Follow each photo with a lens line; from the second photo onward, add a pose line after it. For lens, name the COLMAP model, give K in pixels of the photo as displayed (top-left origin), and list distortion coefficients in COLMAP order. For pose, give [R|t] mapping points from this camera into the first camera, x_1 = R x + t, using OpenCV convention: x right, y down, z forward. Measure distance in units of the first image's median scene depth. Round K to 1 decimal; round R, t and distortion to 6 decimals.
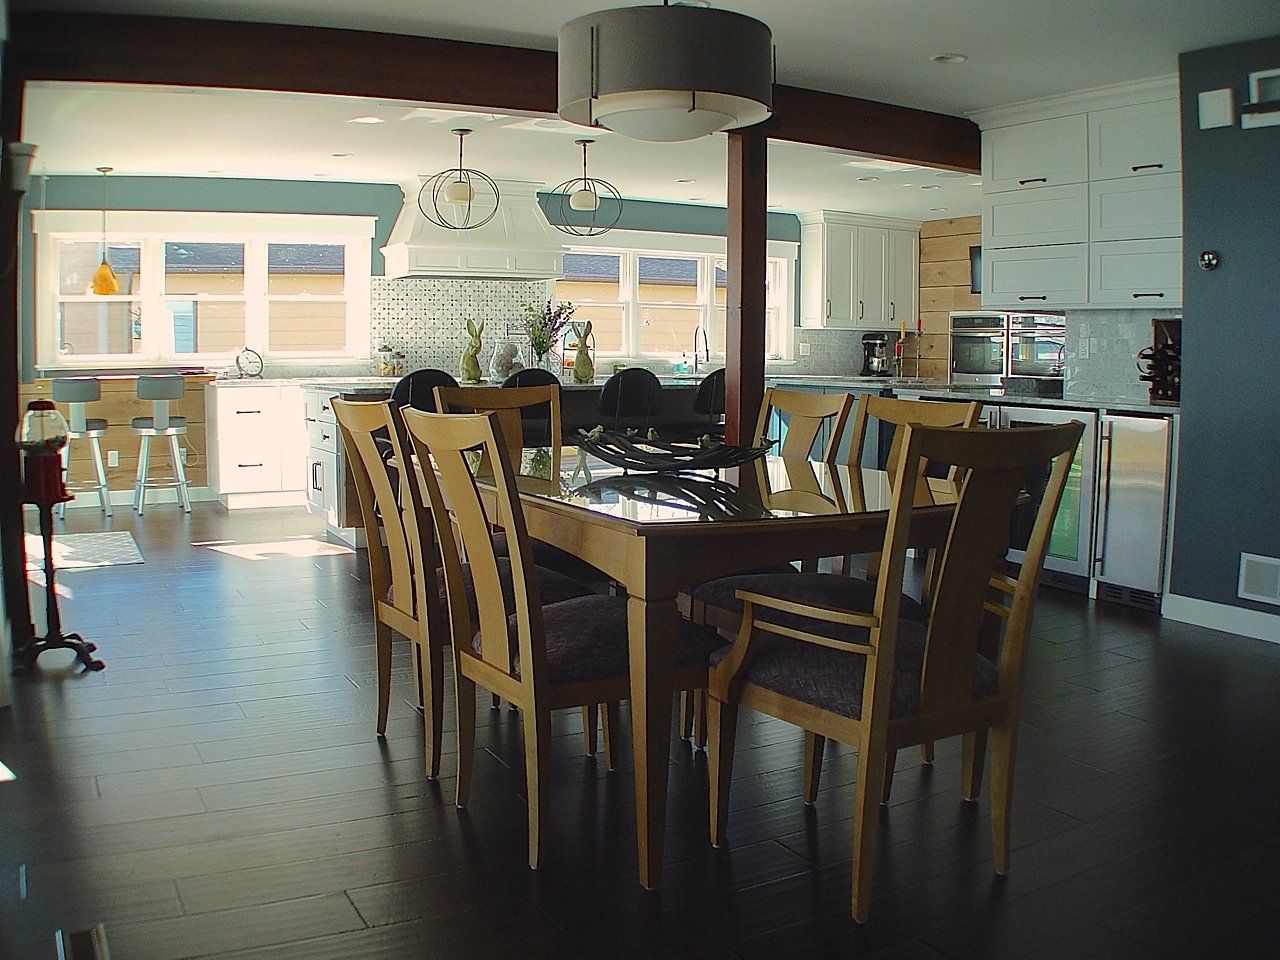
lens RADIAL K [[1143.4, 0, 640.0], [0, 1143.4, 480.0], [0, 0, 1]] dist [-0.289961, 0.108048]
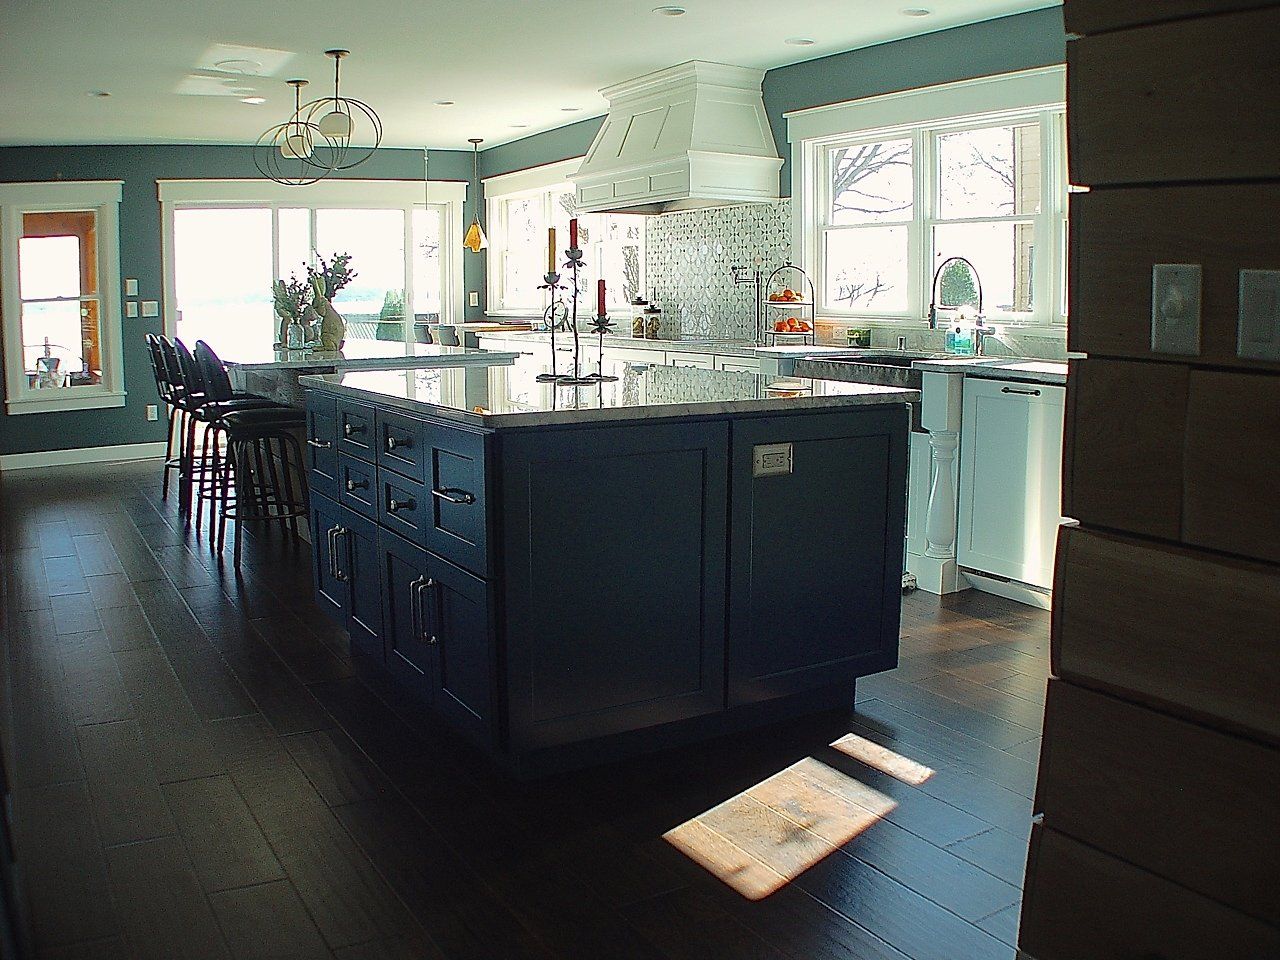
lens RADIAL K [[1143.4, 0, 640.0], [0, 1143.4, 480.0], [0, 0, 1]] dist [-0.289961, 0.108048]
pose [[0.043285, 0.150469, -0.987667, 0.615062], [-0.103357, 0.983963, 0.145376, -0.109195], [0.993702, 0.095789, 0.058143, 0.963583]]
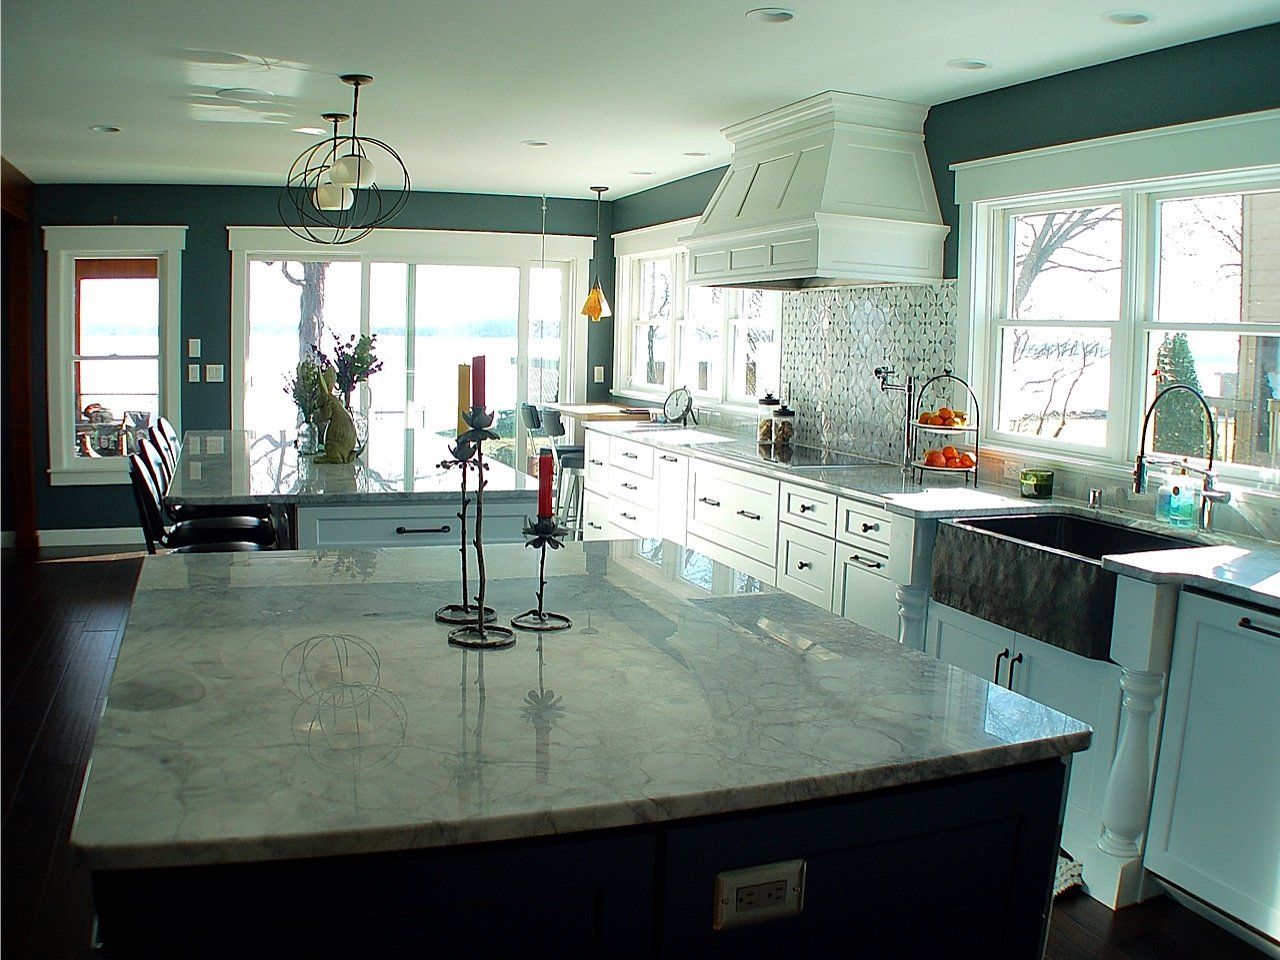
lens RADIAL K [[1143.4, 0, 640.0], [0, 1143.4, 480.0], [0, 0, 1]] dist [-0.289961, 0.108048]
pose [[-0.141710, 0.110296, -0.983744, 0.437987], [-0.131937, 0.982803, 0.129196, -0.146337], [0.981076, 0.148101, -0.124721, 1.014427]]
